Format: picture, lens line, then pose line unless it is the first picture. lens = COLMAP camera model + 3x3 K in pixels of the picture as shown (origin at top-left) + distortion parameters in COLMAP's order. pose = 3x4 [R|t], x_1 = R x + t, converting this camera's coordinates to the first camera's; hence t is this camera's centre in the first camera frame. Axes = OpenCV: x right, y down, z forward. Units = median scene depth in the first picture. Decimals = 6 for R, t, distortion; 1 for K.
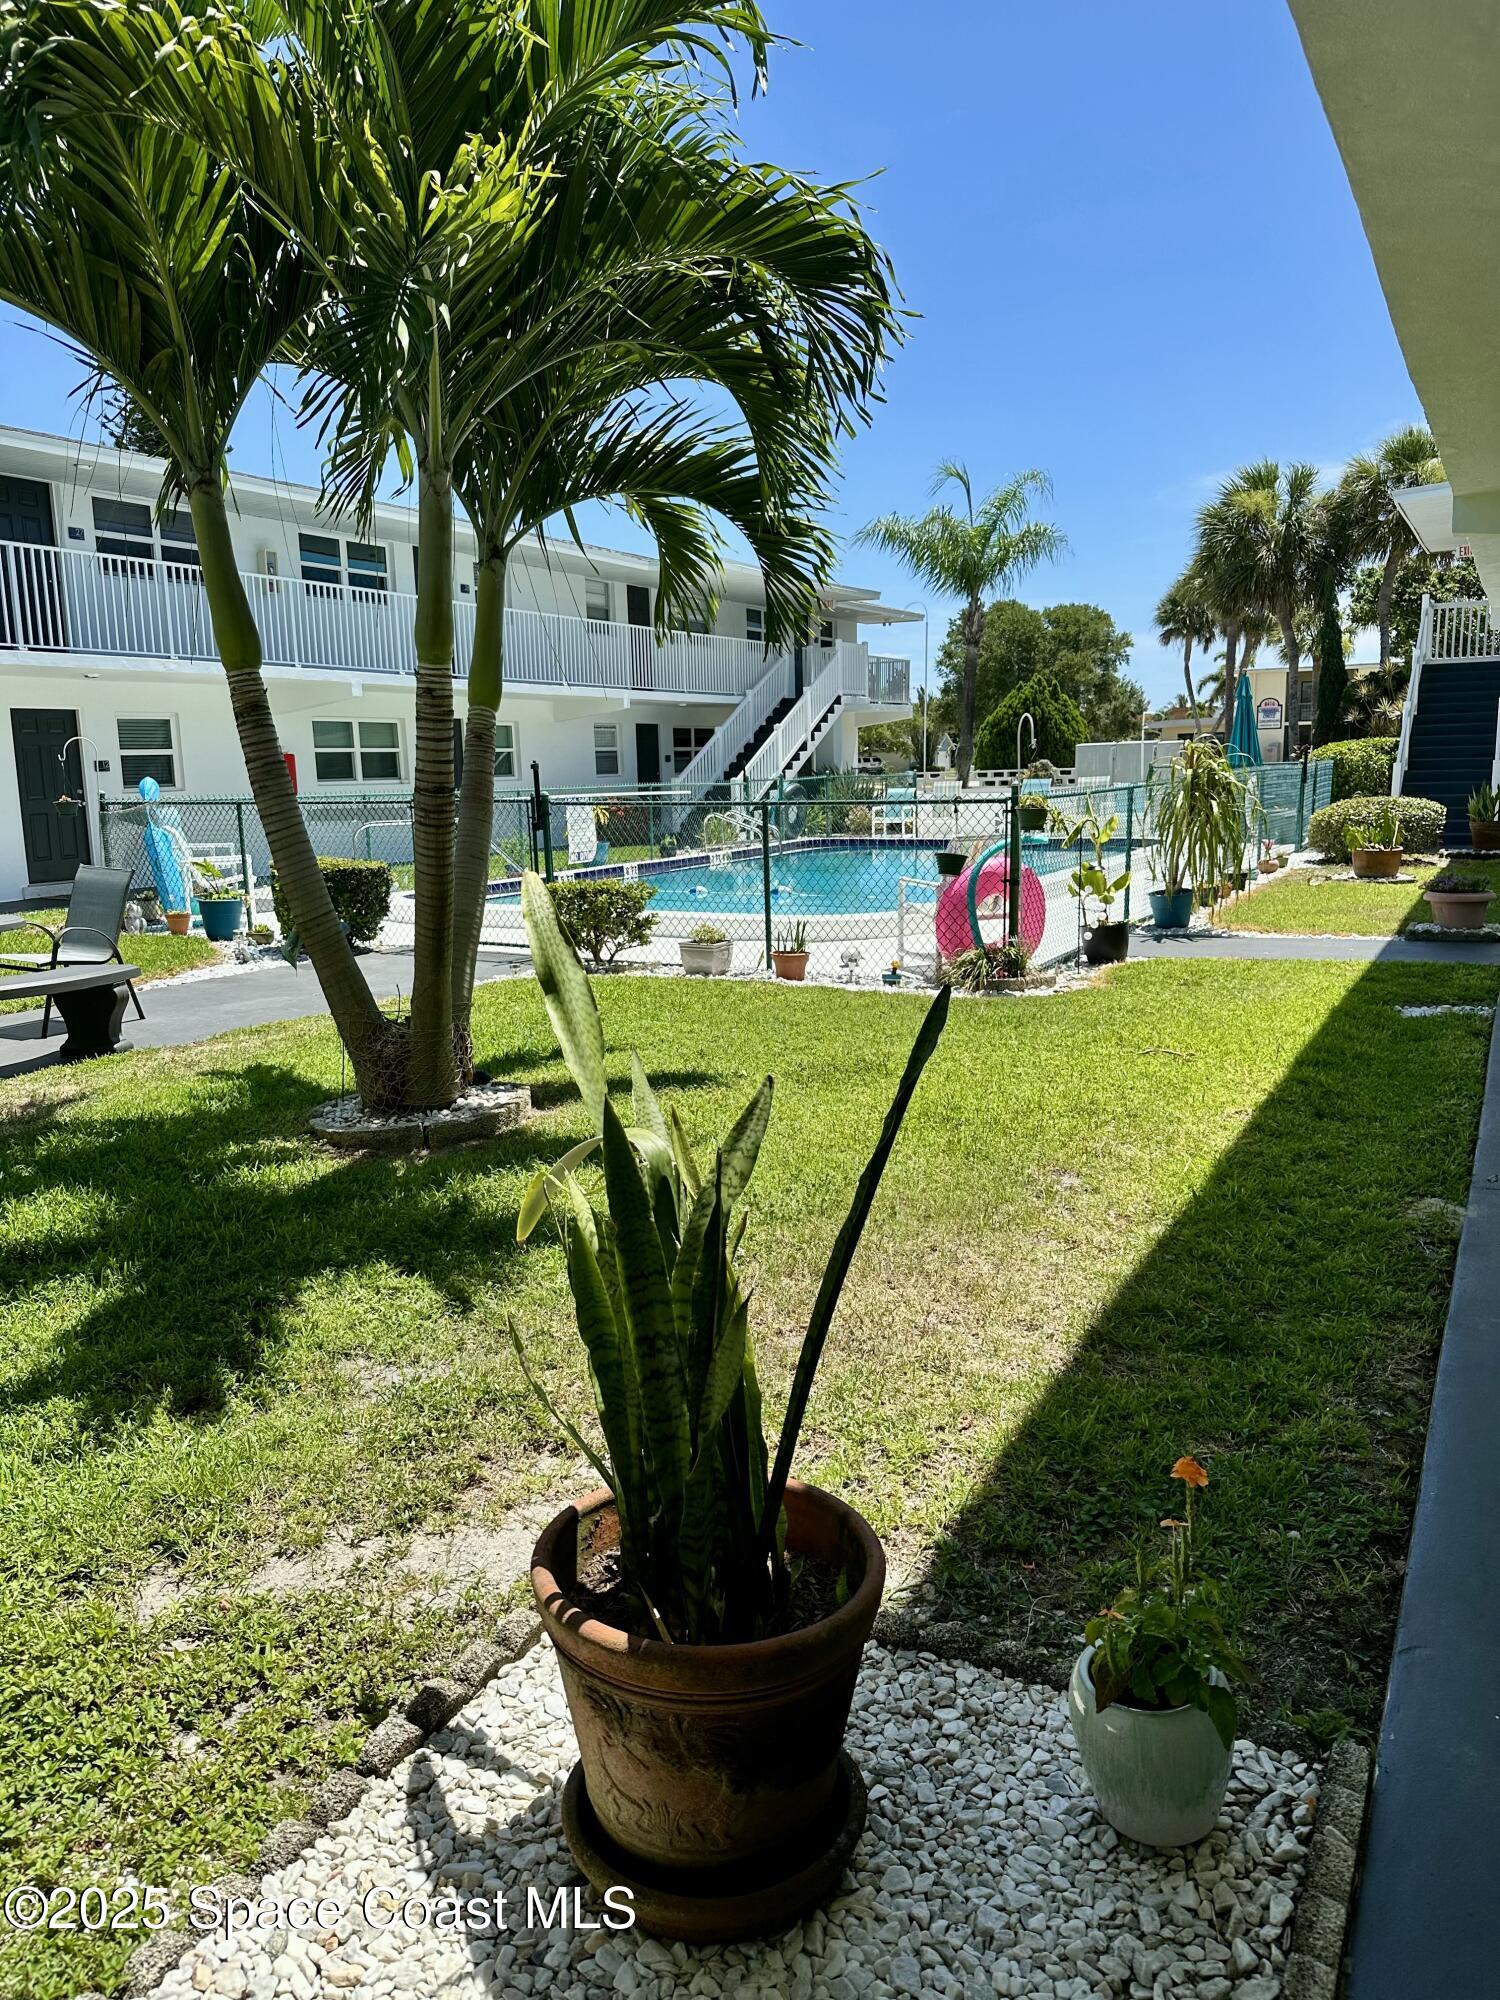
lens RADIAL K [[1394.5, 0, 750.0], [0, 1394.5, 1000.0], [0, 0, 1]] dist [0.027672, -0.002909]
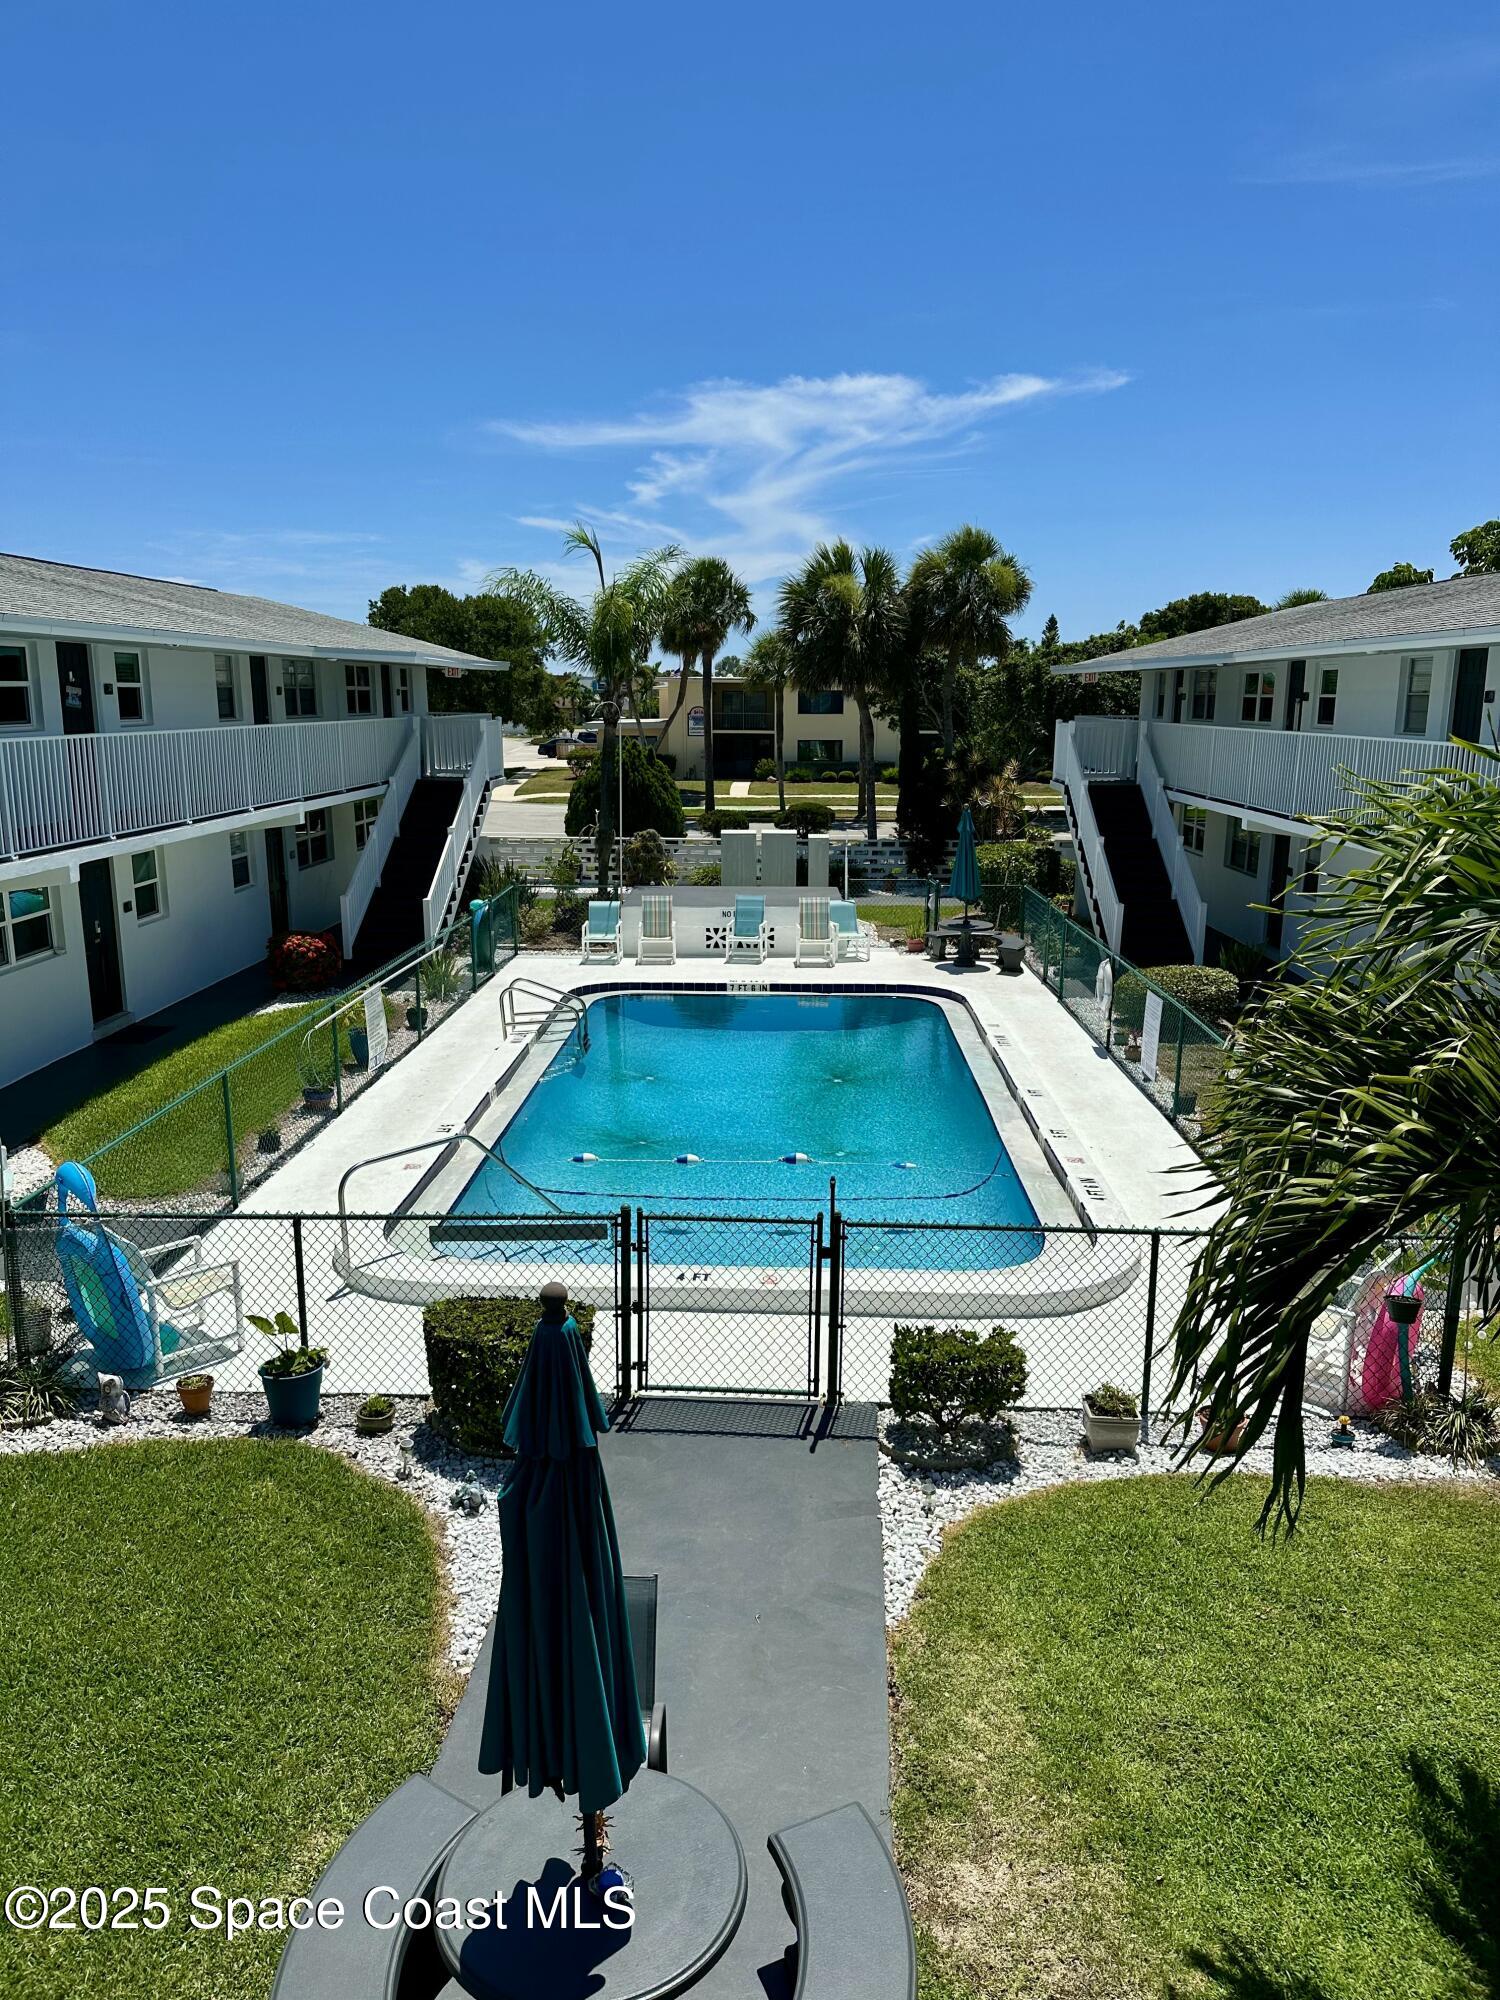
lens RADIAL K [[1394.5, 0, 750.0], [0, 1394.5, 1000.0], [0, 0, 1]] dist [0.027672, -0.002909]
pose [[0.886977, -0.066934, 0.456937, -0.192307], [0.047713, 0.997428, 0.053490, -0.111008], [-0.459342, -0.025643, 0.887889, 0.114881]]
